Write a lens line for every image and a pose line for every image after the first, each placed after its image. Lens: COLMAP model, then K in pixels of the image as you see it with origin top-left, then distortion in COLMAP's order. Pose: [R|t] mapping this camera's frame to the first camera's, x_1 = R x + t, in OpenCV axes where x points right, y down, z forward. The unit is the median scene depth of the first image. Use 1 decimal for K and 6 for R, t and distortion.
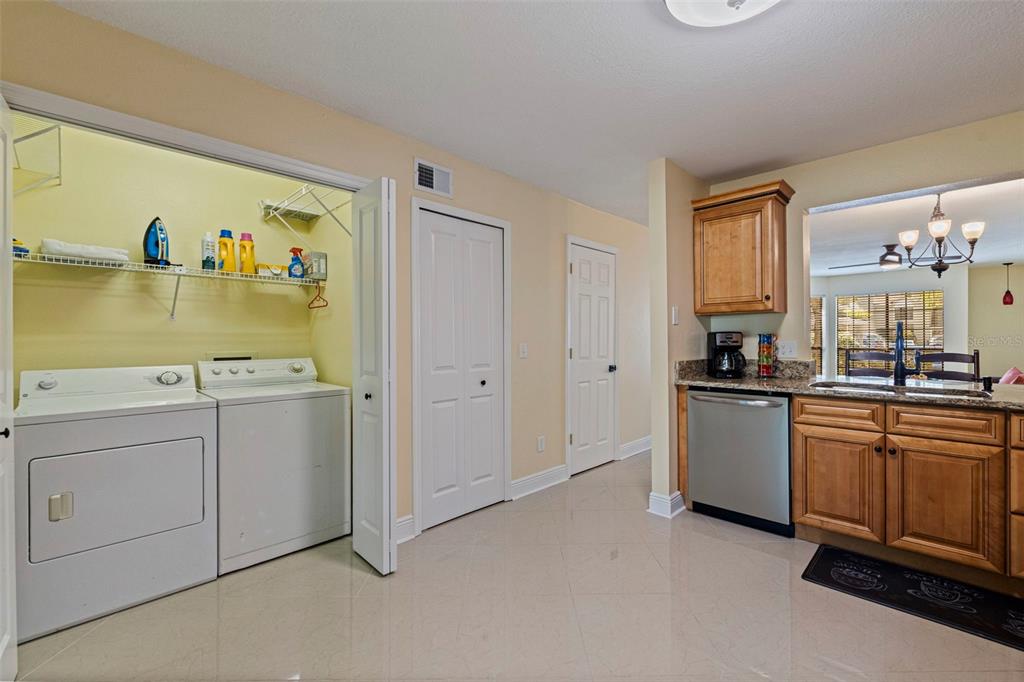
lens RADIAL K [[443.1, 0, 512.0], [0, 443.1, 341.0], [0, 0, 1]] dist [0.001091, 0.000227]
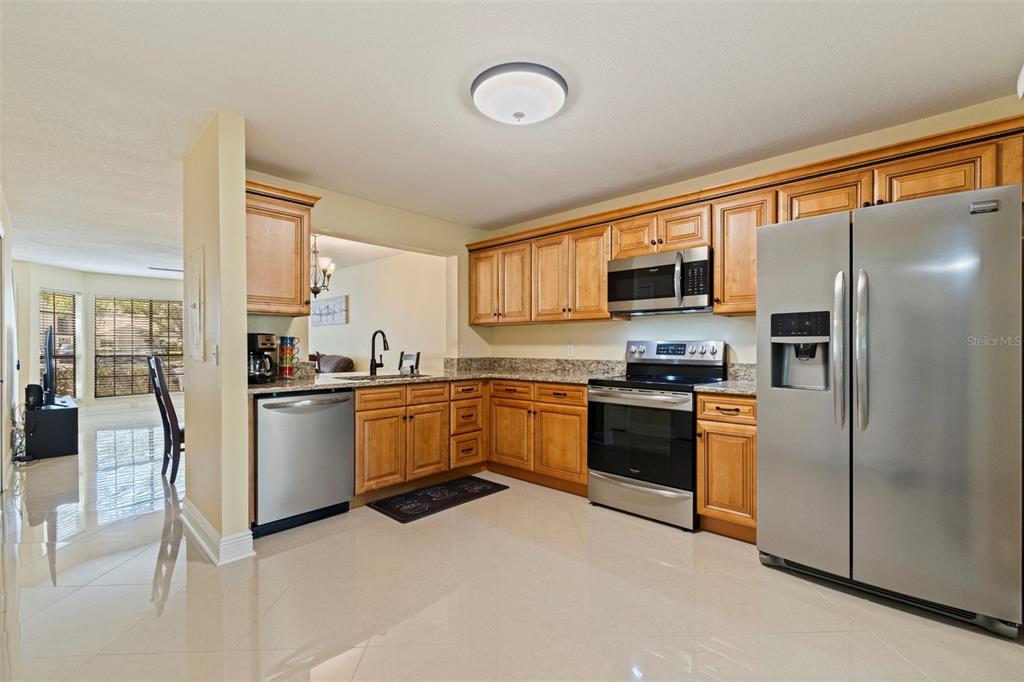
lens RADIAL K [[433.2, 0, 524.2], [0, 433.2, 348.4], [0, 0, 1]] dist [0.001150, 0.000268]
pose [[-0.040839, -0.002869, 0.999162, -0.535413], [0.005312, 0.999981, 0.003088, 0.013173], [-0.999152, 0.005434, -0.040823, 0.584937]]
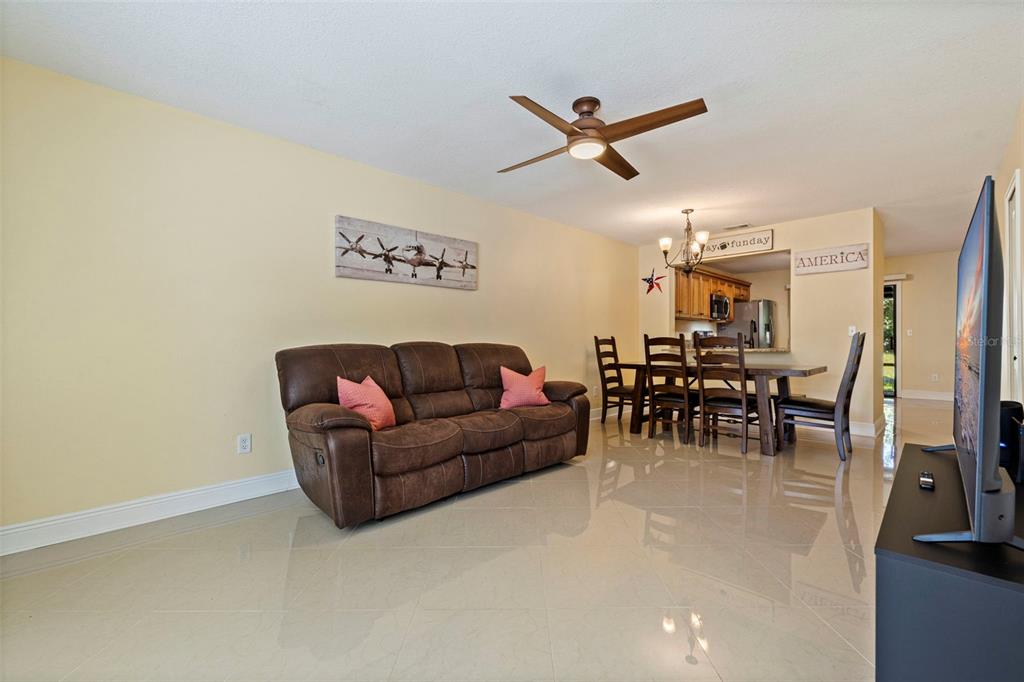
lens RADIAL K [[430.5, 0, 512.0], [0, 430.5, 341.0], [0, 0, 1]] dist [-0.000708, -0.000006]
pose [[-0.999806, 0.013636, 0.014228, 2.011605], [0.013652, 0.999906, 0.001036, 0.048059], [-0.014213, 0.001230, -0.999898, 3.130205]]
